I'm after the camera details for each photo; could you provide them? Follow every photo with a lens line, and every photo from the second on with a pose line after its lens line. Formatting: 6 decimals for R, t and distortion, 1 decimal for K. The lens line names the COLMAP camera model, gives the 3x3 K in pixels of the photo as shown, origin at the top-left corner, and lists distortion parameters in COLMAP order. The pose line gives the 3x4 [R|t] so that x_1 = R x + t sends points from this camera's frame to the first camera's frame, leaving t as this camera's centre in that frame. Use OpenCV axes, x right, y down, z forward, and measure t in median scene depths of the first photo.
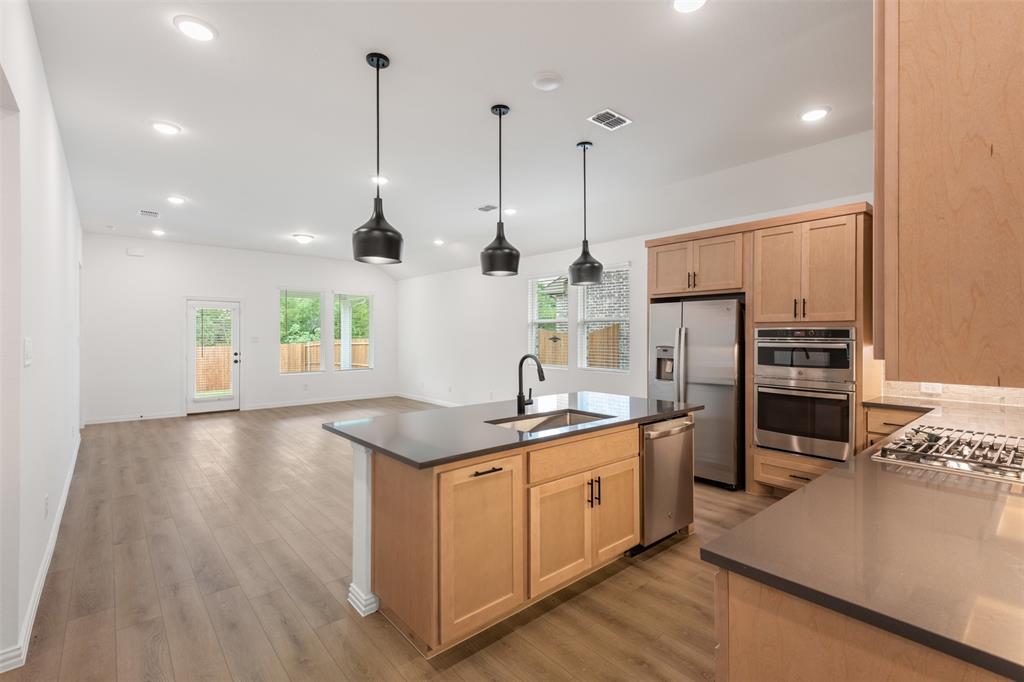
lens RADIAL K [[459.6, 0, 512.5], [0, 459.6, 331.6], [0, 0, 1]] dist [0.033979, -0.018036]
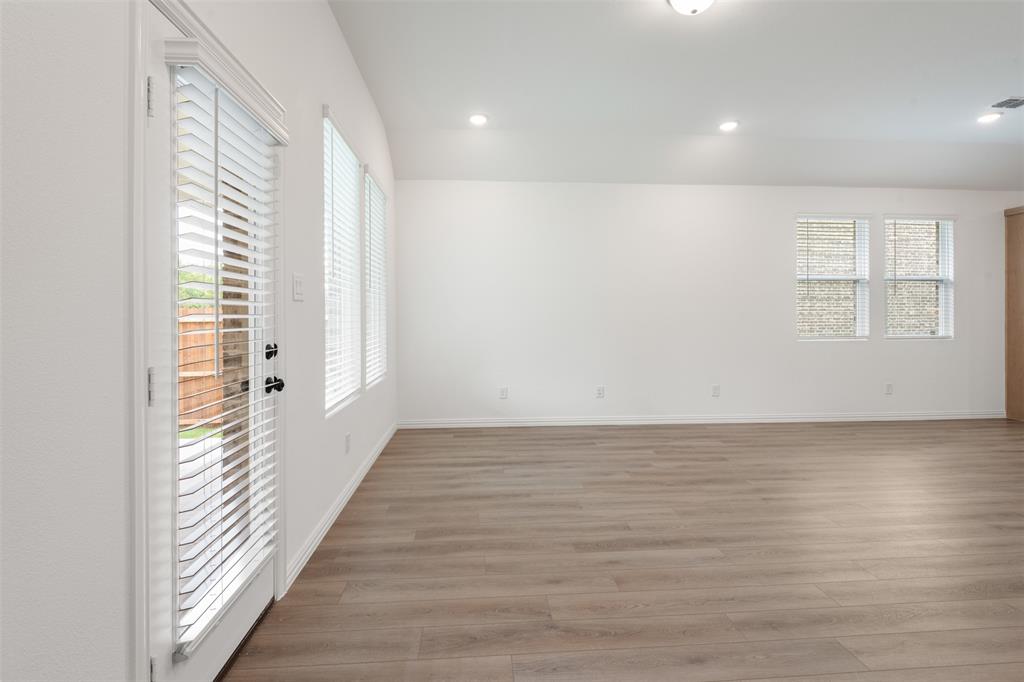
lens RADIAL K [[488.0, 0, 511.3], [0, 488.0, 316.2], [0, 0, 1]] dist [0.000171, -0.000071]
pose [[0.594308, -0.002069, 0.804235, -1.515099], [-0.002167, 0.999989, 0.004174, 0.064447], [-0.804234, -0.004223, 0.594297, 1.634918]]
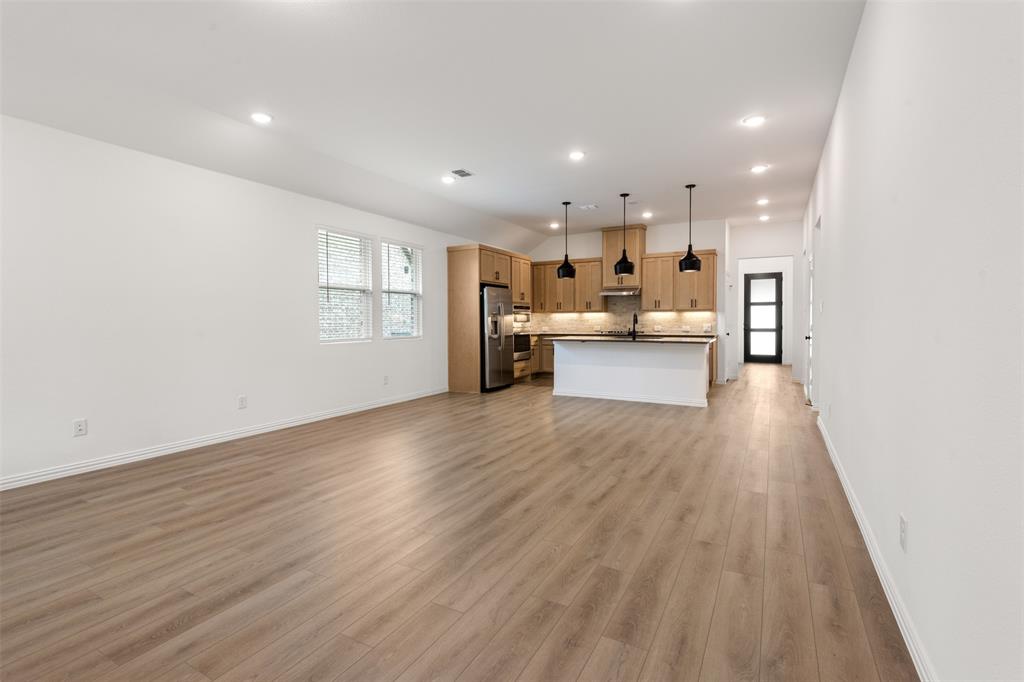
lens RADIAL K [[474.2, 0, 511.9], [0, 474.2, 328.8], [0, 0, 1]] dist [0.032791, -0.017863]
pose [[-0.345993, -0.016757, 0.938087, -1.476457], [-0.001516, 0.999849, 0.017301, 0.065020], [-0.938236, 0.004564, -0.345966, 1.756763]]
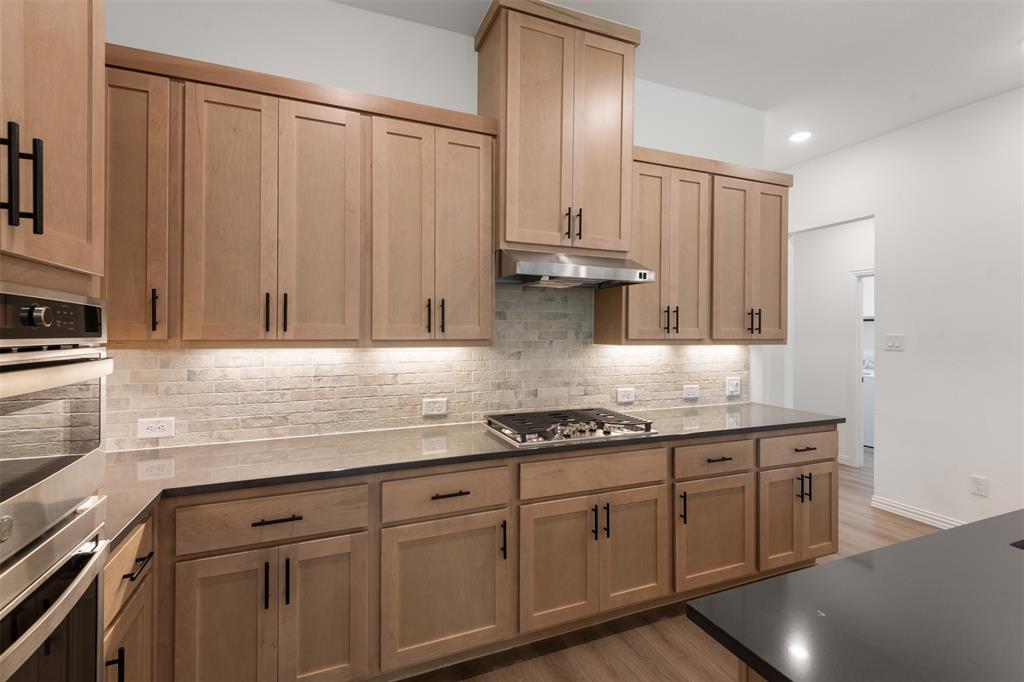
lens RADIAL K [[459.6, 0, 512.5], [0, 459.6, 331.6], [0, 0, 1]] dist [0.033979, -0.018036]
pose [[-0.949748, -0.002712, 0.313004, 0.352027], [-0.005706, 0.999946, -0.008650, 0.011160], [-0.312963, -0.010002, -0.949713, 1.051718]]
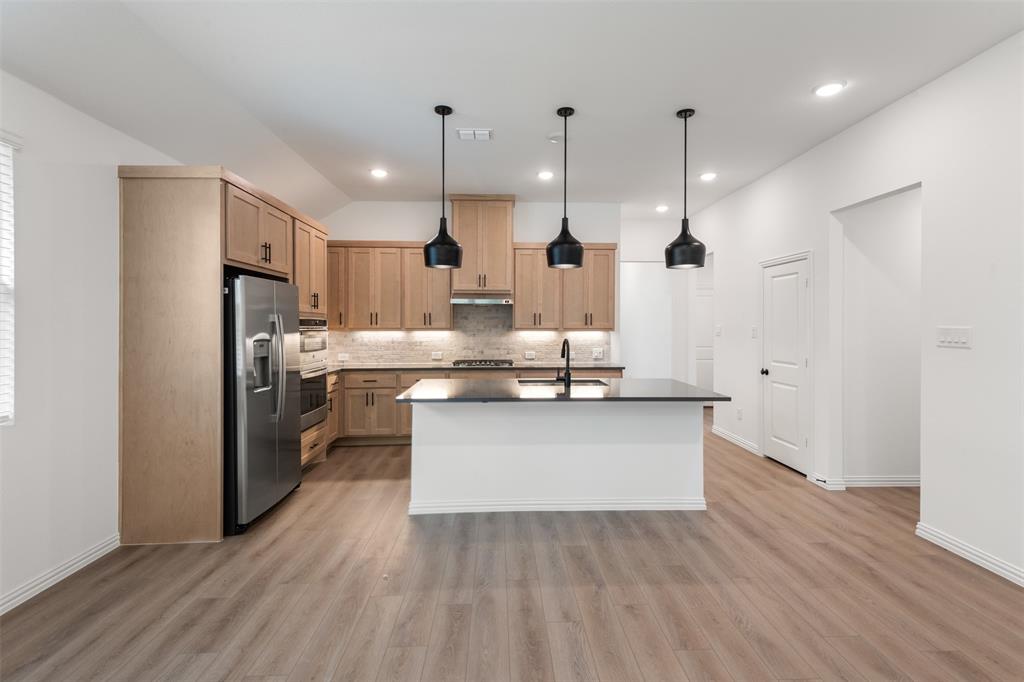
lens RADIAL K [[464.0, 0, 514.9], [0, 464.0, 325.8], [0, 0, 1]] dist [0.037063, -0.018396]
pose [[-0.781725, -0.001576, 0.623621, -0.481736], [-0.004449, 0.999985, -0.003050, 0.012438], [-0.623607, -0.005159, -0.781721, 1.516413]]
